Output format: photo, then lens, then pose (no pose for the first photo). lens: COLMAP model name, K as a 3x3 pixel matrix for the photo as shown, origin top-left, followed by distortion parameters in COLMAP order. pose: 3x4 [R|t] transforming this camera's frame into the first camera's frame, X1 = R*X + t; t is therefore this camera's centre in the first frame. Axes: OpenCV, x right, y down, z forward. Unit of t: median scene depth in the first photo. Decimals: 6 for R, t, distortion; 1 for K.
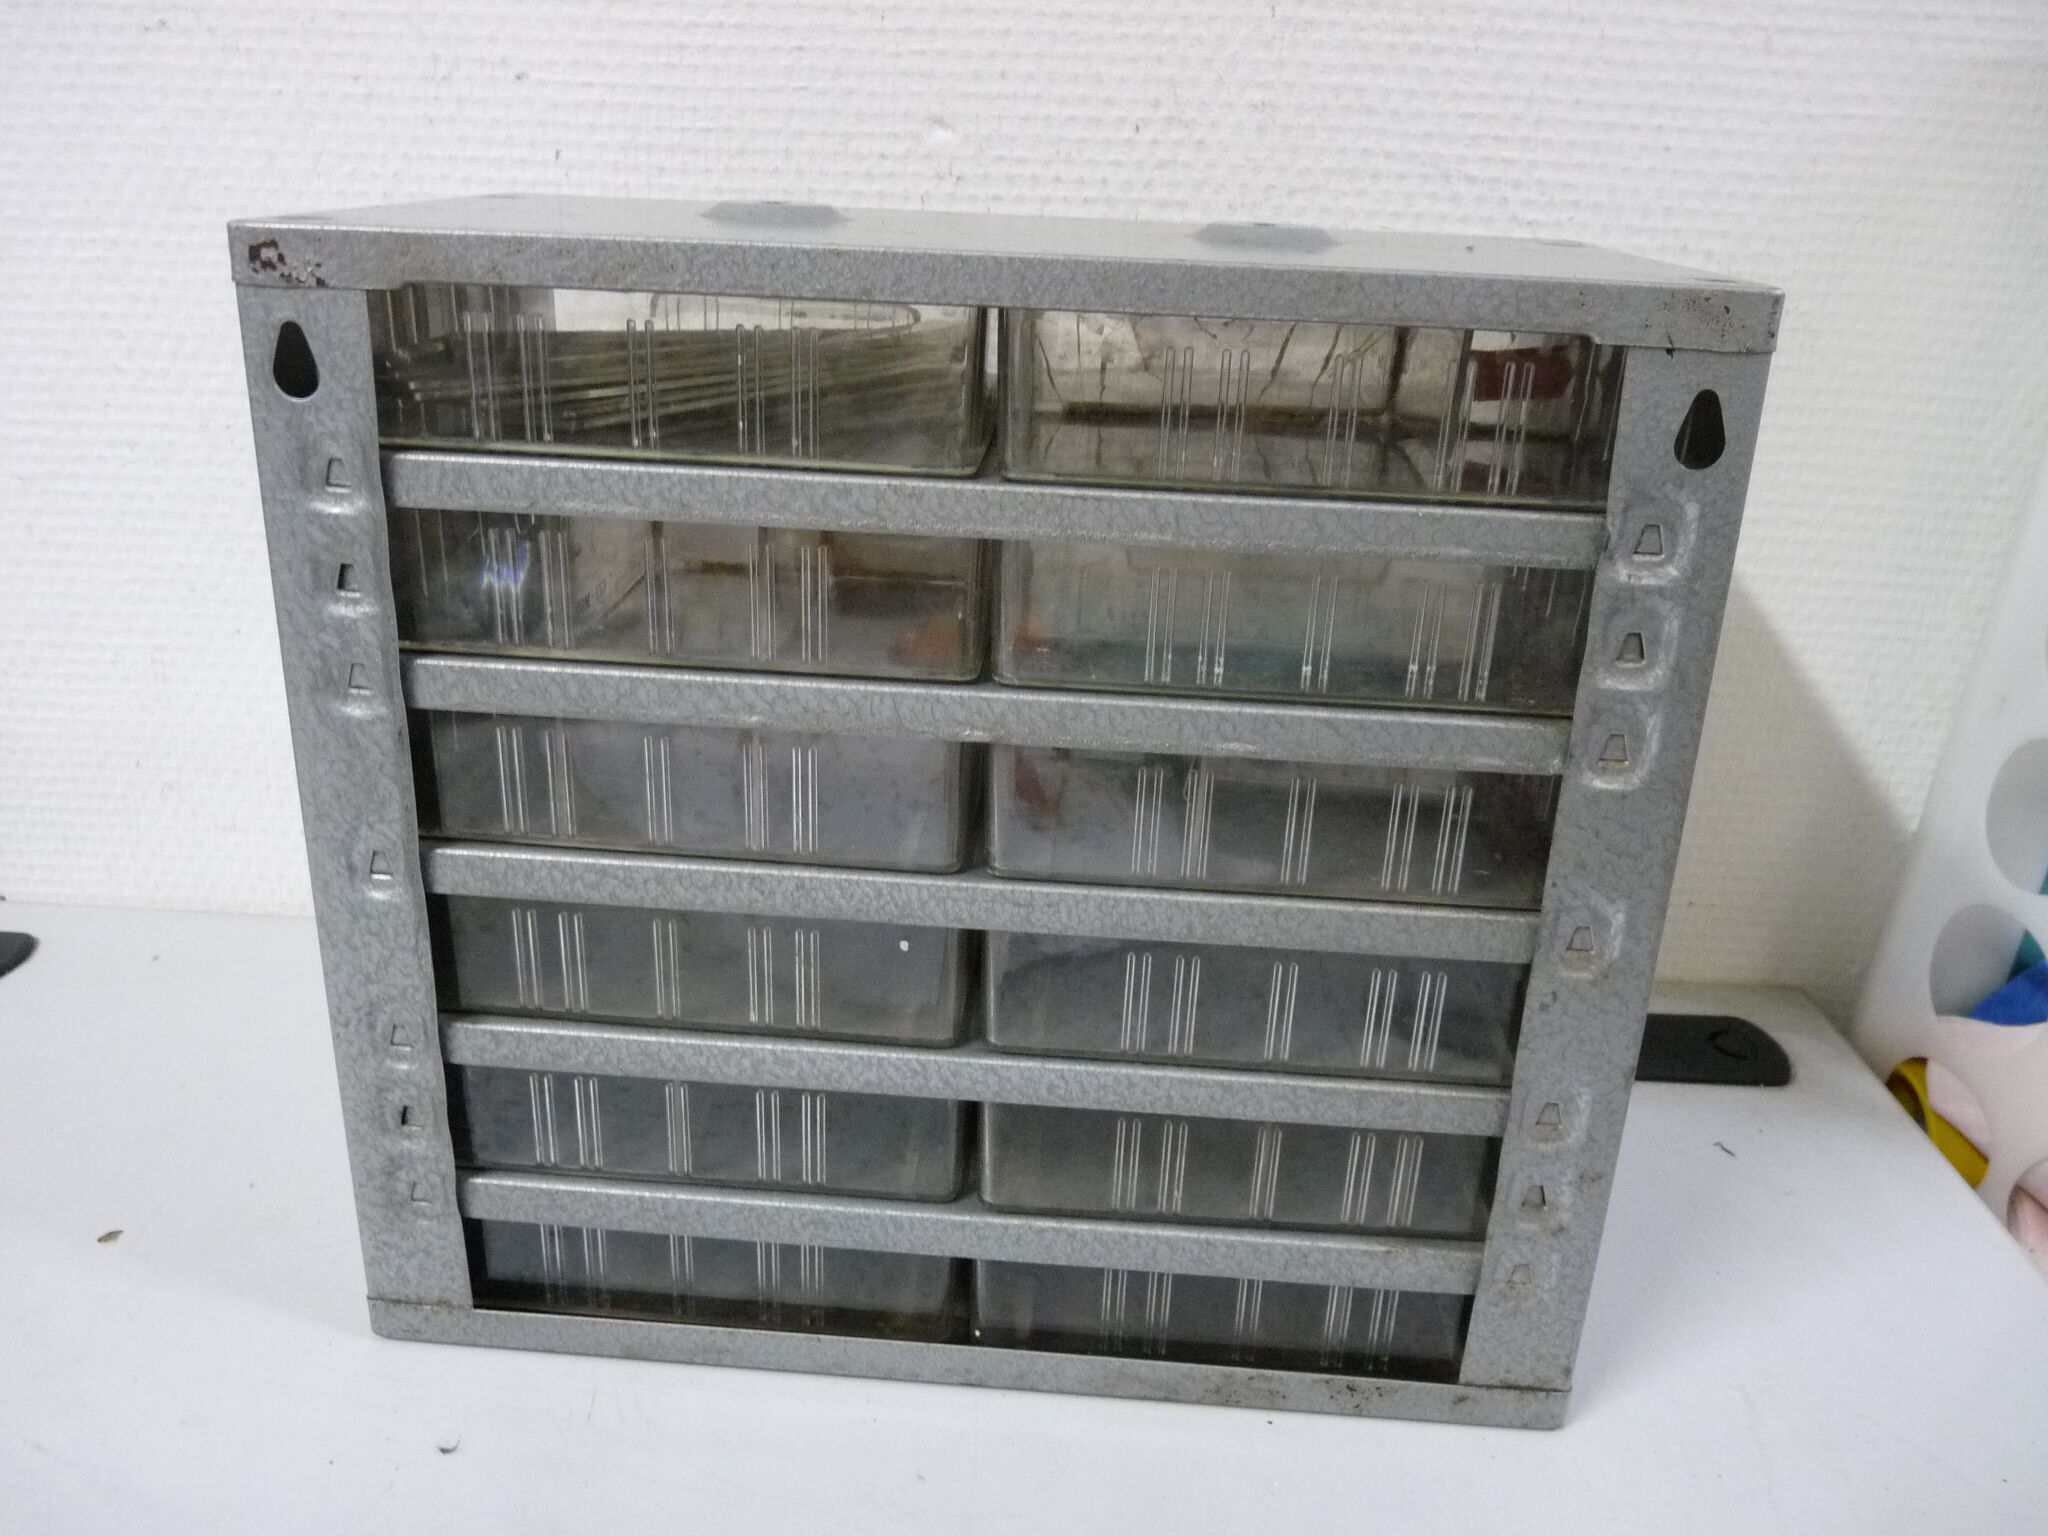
lens RADIAL K [[1654.5, 0, 1020.2], [0, 1654.5, 770.4], [0, 0, 1]] dist [-0.022382, -0.003588]
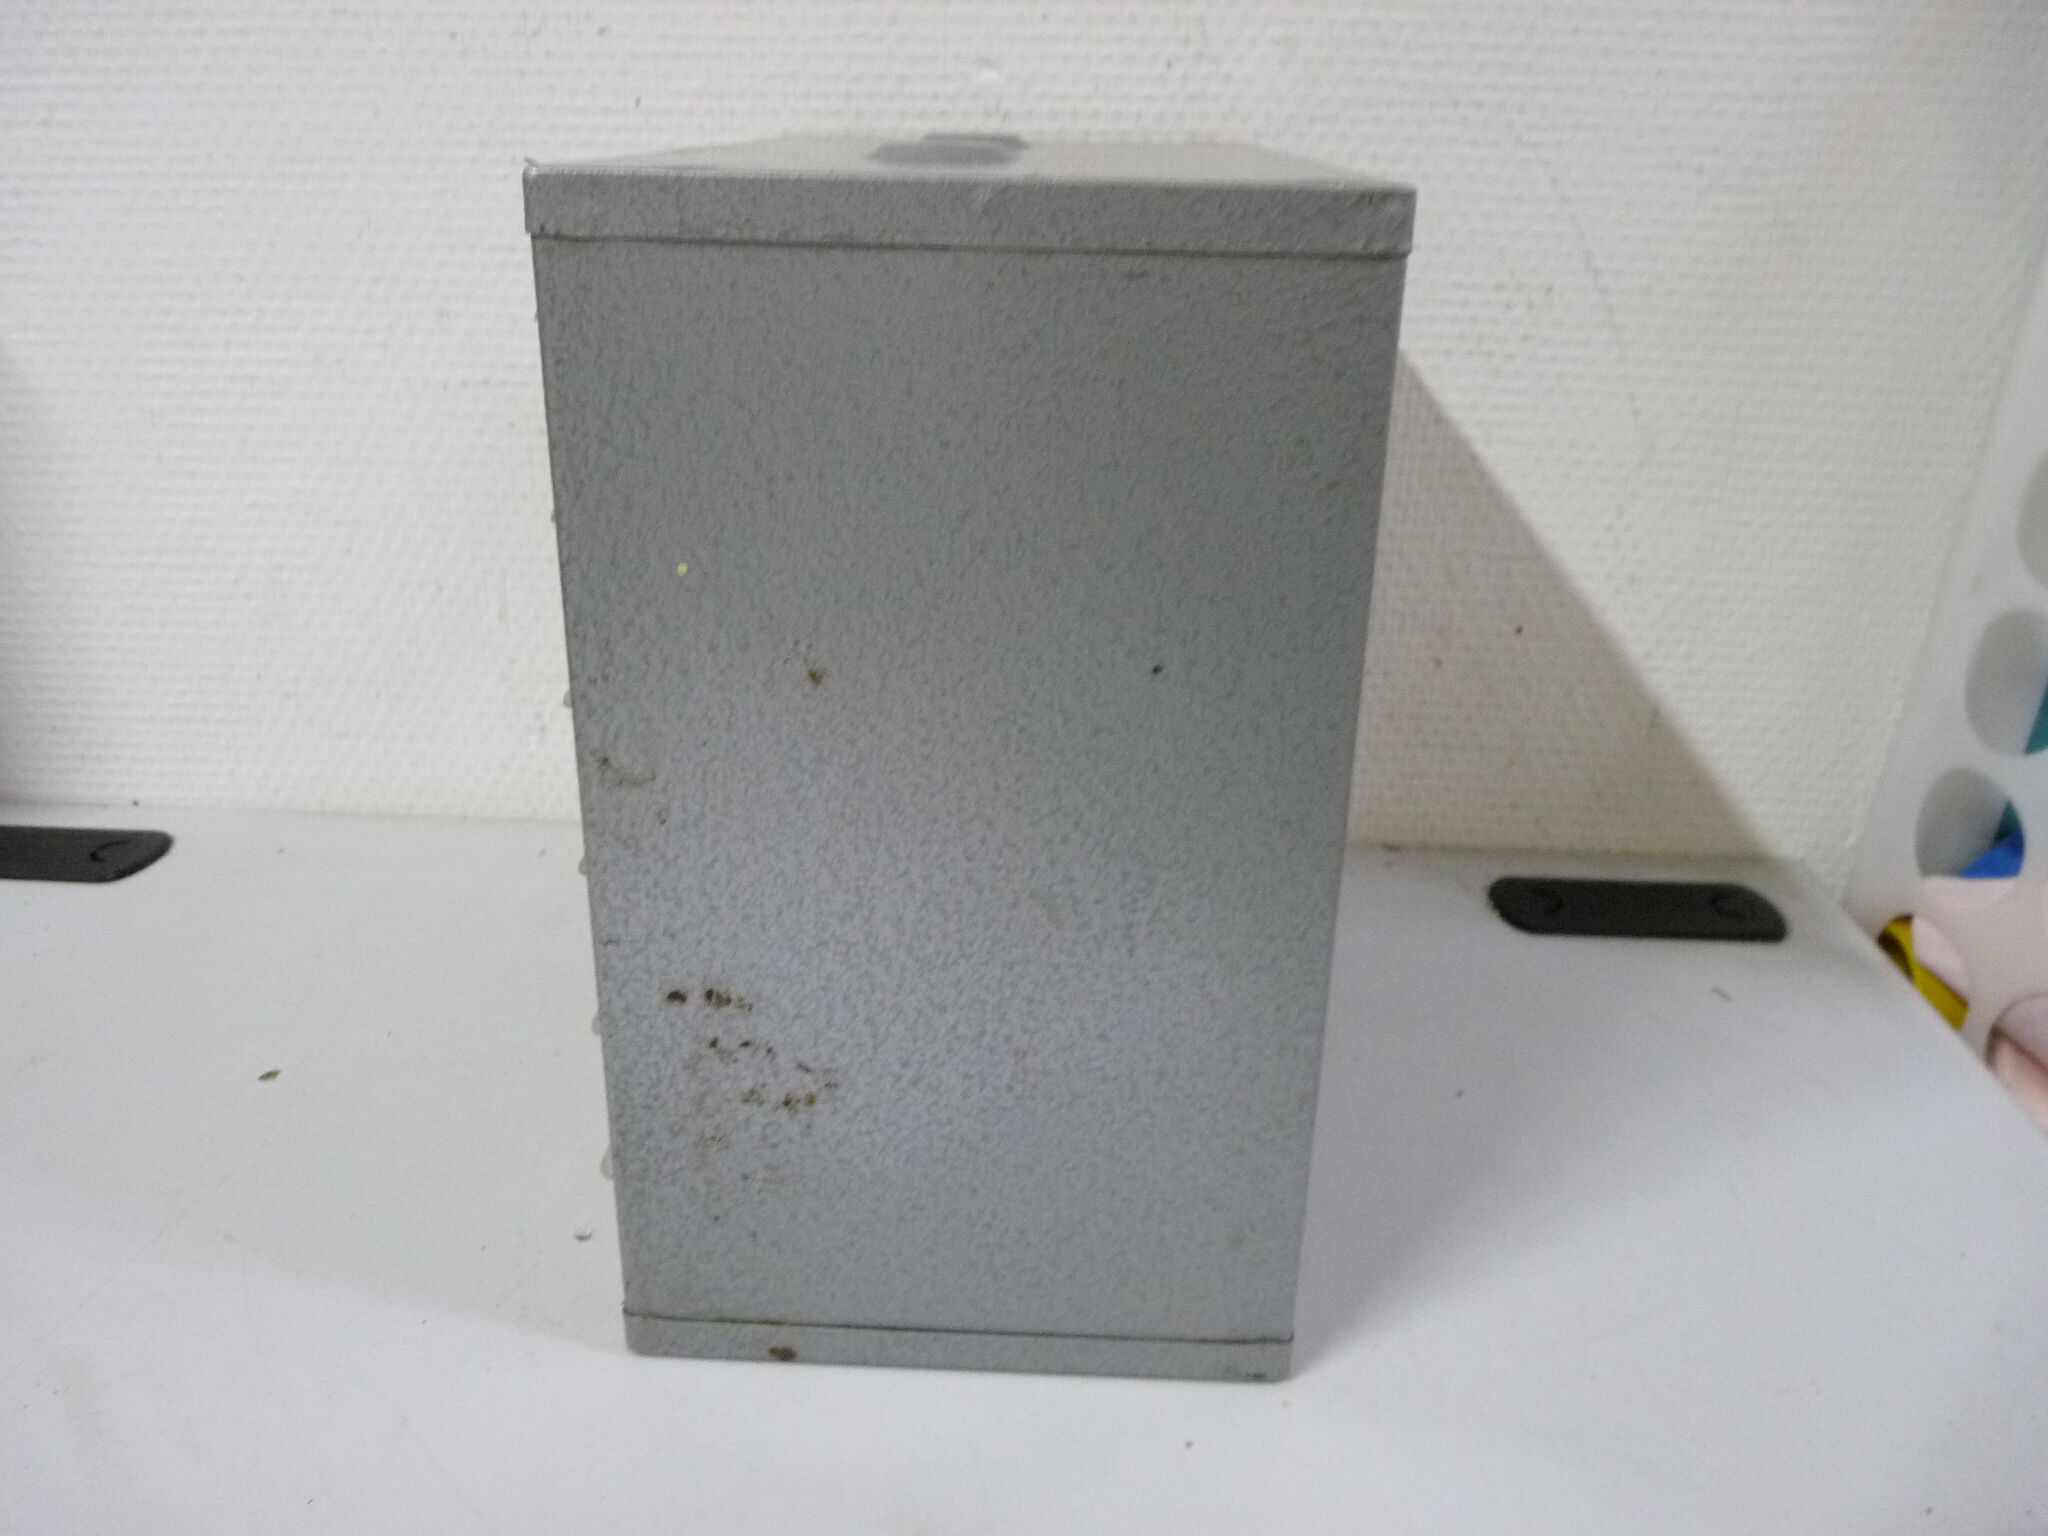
lens RADIAL K [[1654.5, 0, 1016.5], [0, 1654.5, 768.3], [0, 0, 1]] dist [-0.022382, -0.003588]
pose [[0.999641, -0.015556, -0.021797, -0.012849], [0.016008, 0.999657, 0.020730, 0.049743], [0.021468, -0.021071, 0.999547, -0.096349]]
